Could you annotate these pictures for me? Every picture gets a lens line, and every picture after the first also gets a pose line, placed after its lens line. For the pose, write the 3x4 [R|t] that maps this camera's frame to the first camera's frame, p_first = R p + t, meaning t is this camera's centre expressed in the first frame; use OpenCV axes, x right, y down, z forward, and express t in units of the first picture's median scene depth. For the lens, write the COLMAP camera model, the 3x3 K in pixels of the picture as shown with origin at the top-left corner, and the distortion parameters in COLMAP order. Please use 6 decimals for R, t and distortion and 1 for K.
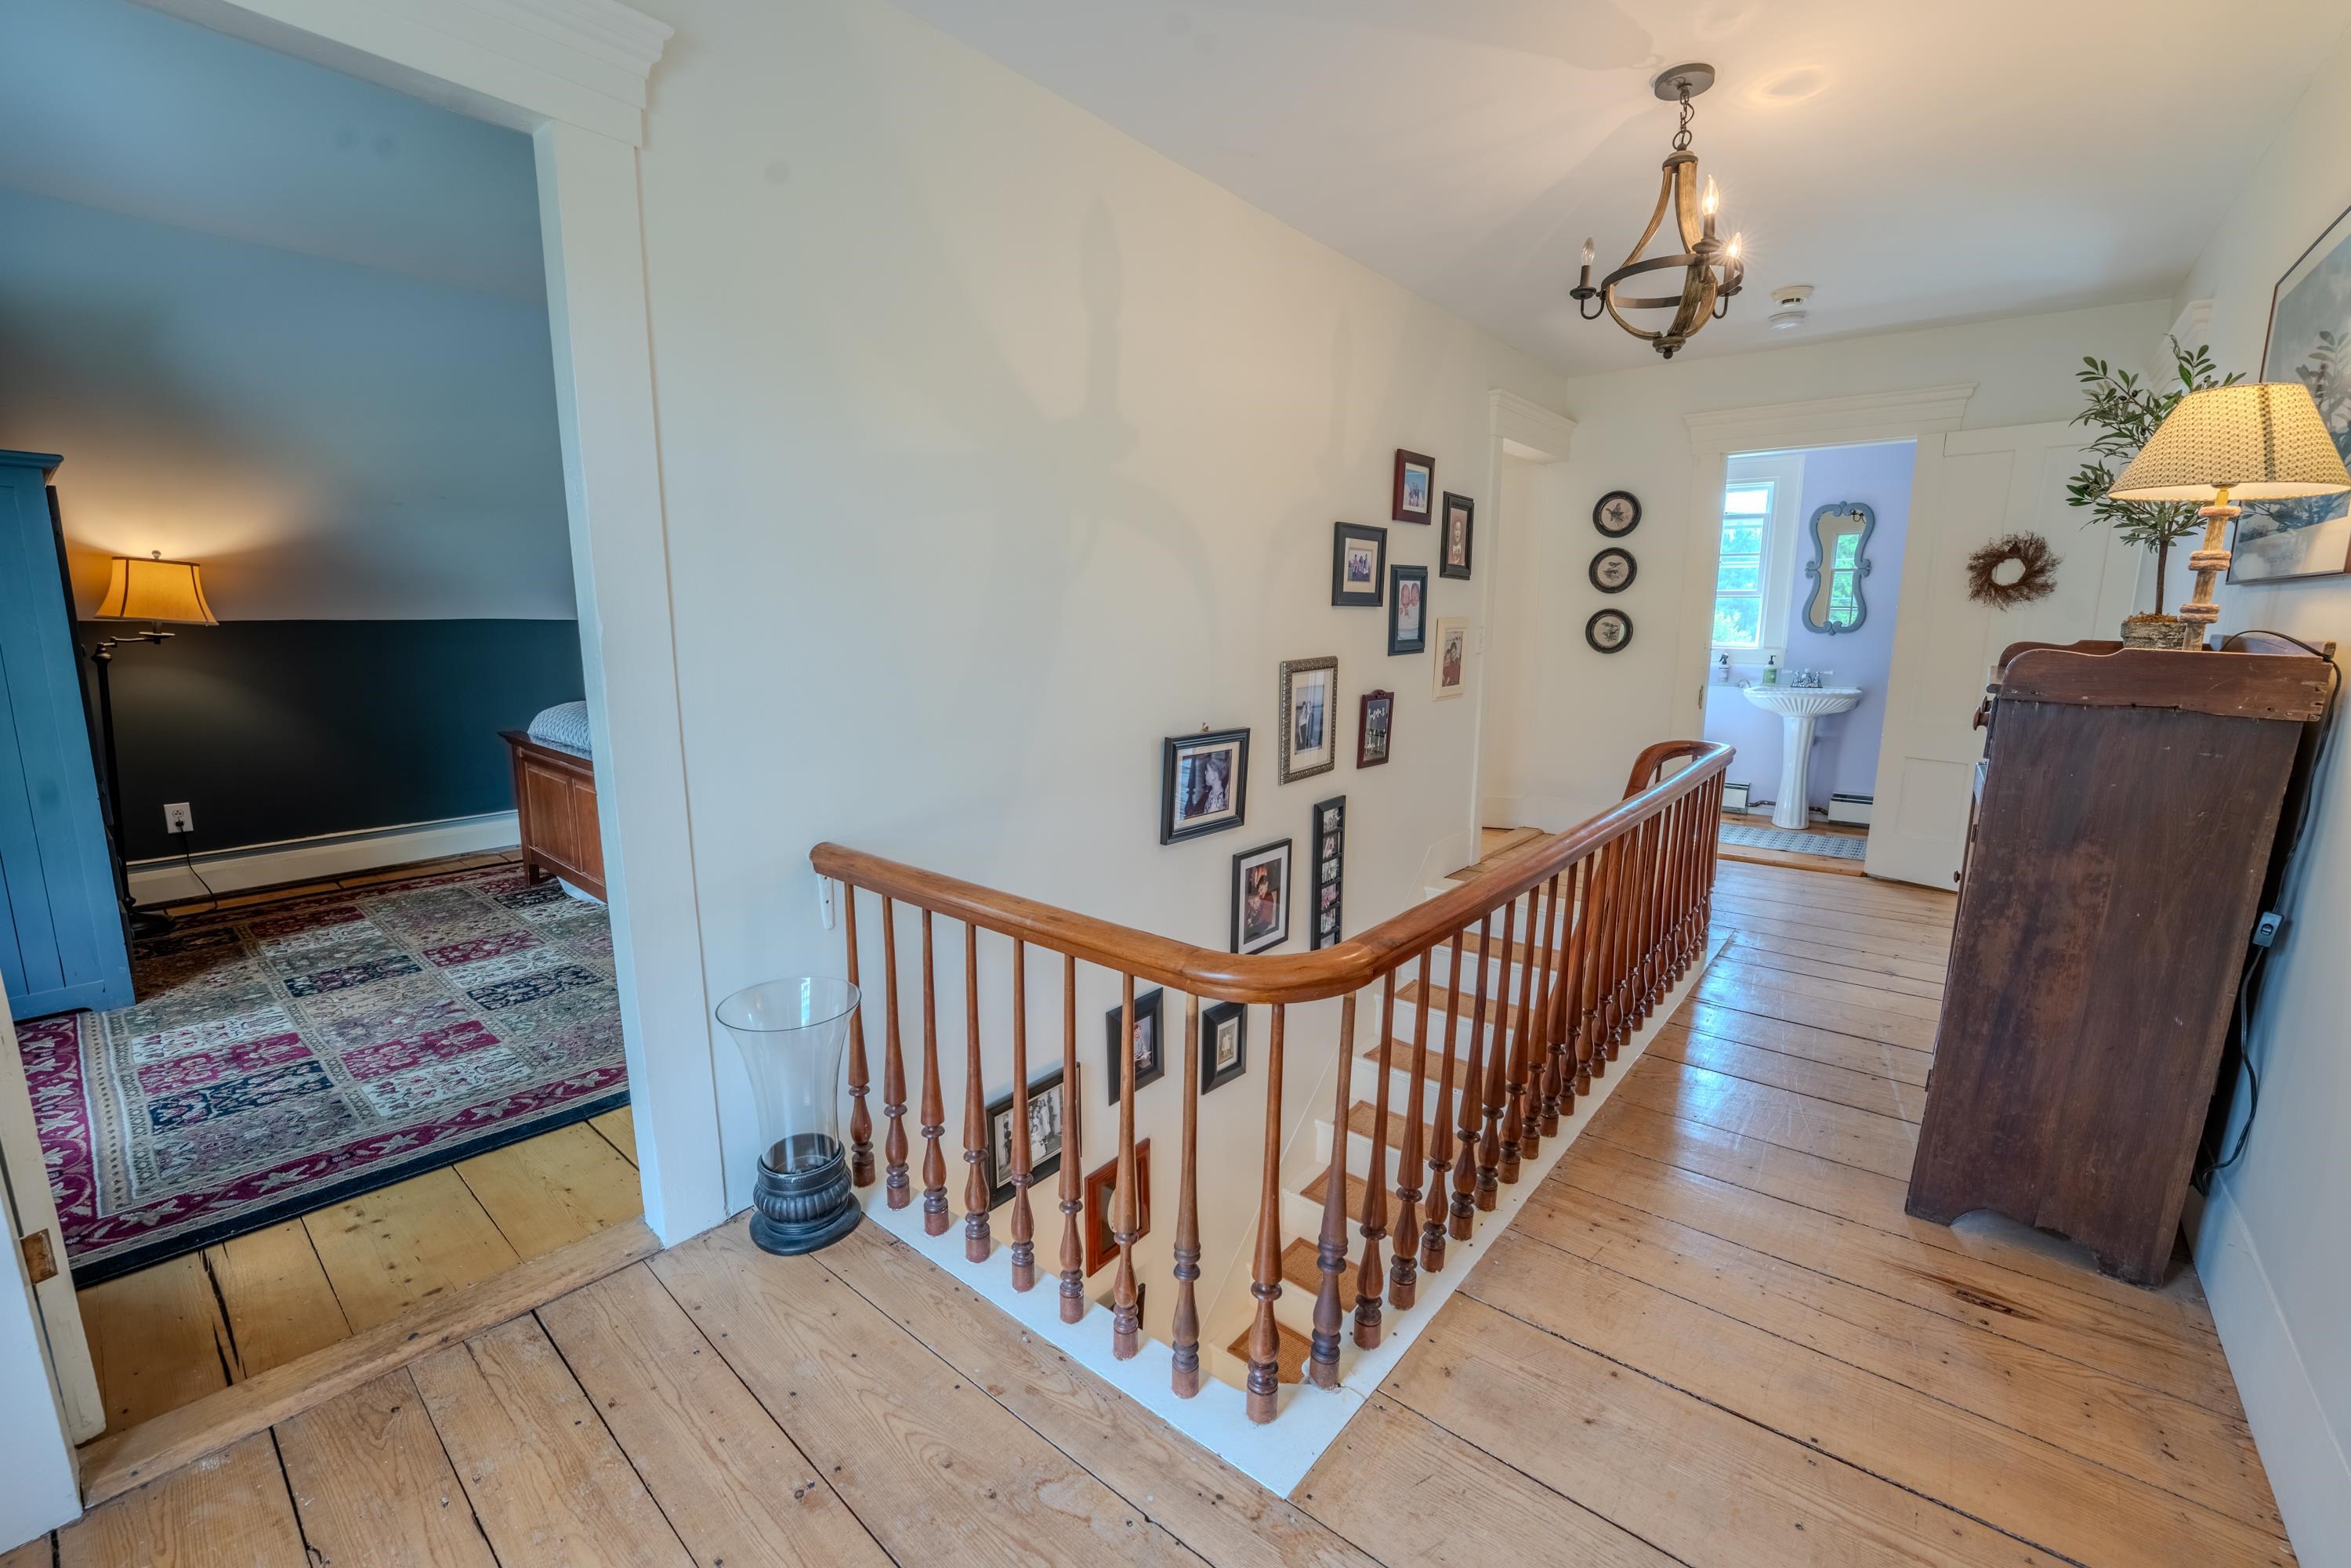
lens RADIAL K [[964.6, 0, 1183.1], [0, 964.6, 784.1], [0, 0, 1]] dist [-0.026344, 0.003185]
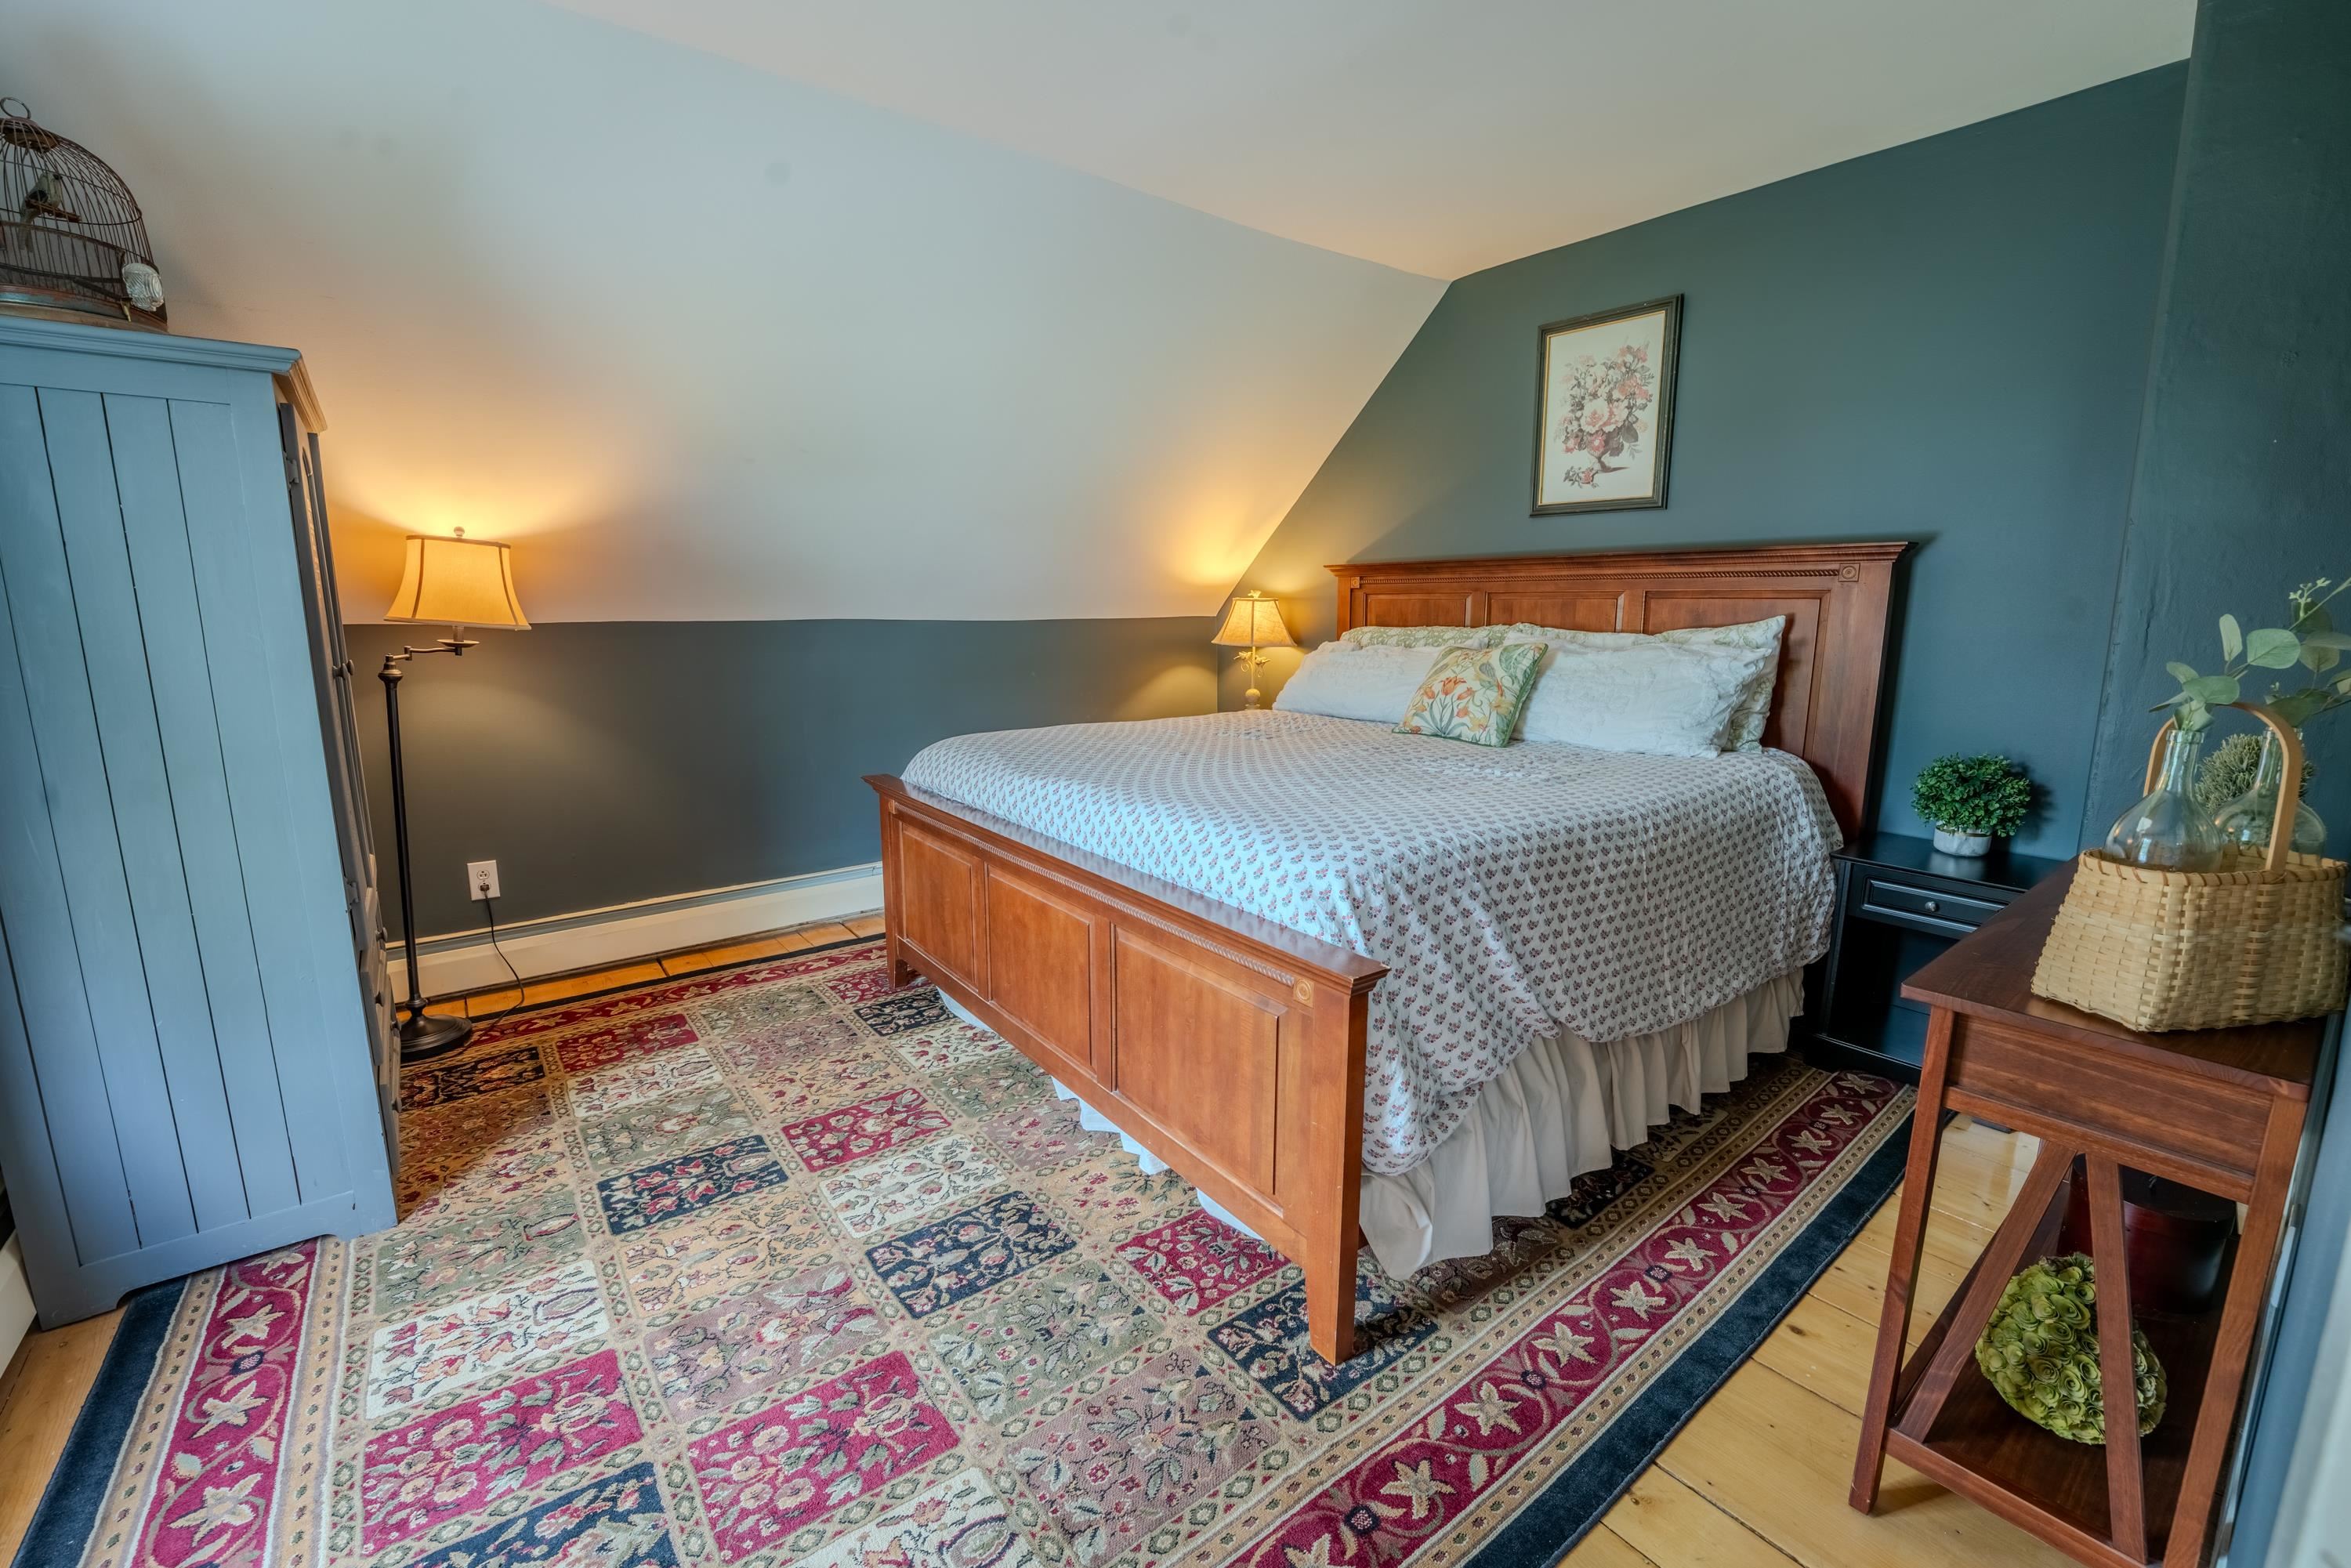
lens RADIAL K [[964.6, 0, 1184.2], [0, 964.6, 783.4], [0, 0, 1]] dist [-0.026344, 0.003185]
pose [[0.976764, 0.028617, -0.212399, -0.400961], [-0.027972, 0.999590, 0.006041, -0.073798], [0.212485, 0.000040, 0.977164, 0.417937]]
